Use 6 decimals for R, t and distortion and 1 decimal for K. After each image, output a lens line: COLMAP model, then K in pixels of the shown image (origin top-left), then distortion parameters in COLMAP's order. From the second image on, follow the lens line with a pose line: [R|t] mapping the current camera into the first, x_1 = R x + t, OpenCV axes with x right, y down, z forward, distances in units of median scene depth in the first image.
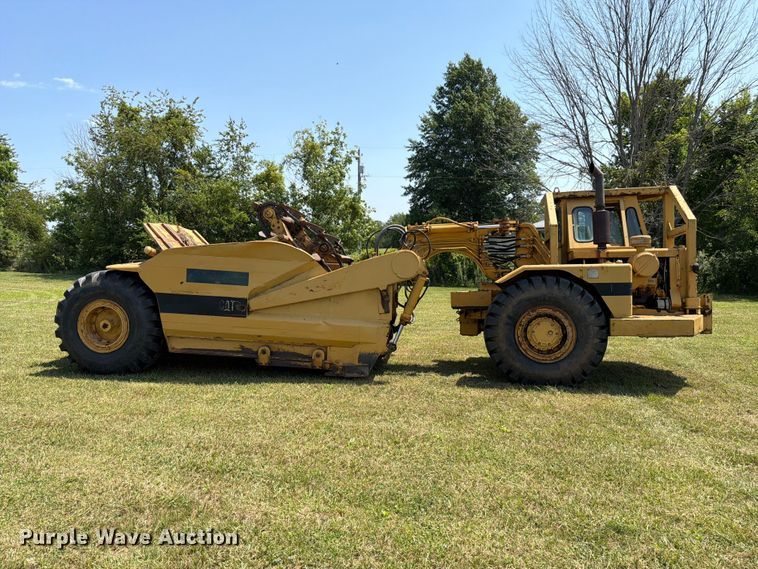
lens RADIAL K [[524.5, 0, 378.1], [0, 524.5, 287.5], [0, 0, 1]] dist [0.096294, -0.109045]
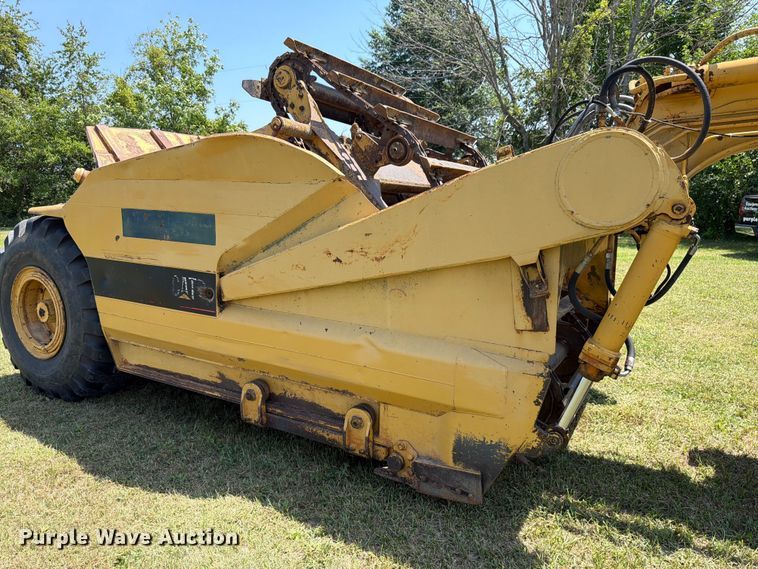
lens RADIAL K [[524.5, 0, 378.1], [0, 524.5, 287.5], [0, 0, 1]] dist [0.096294, -0.109045]
pose [[0.904631, 0.038063, -0.424493, 0.062513], [0.009516, 0.993952, 0.109404, -0.014748], [0.426089, -0.103009, 0.898797, 0.648107]]
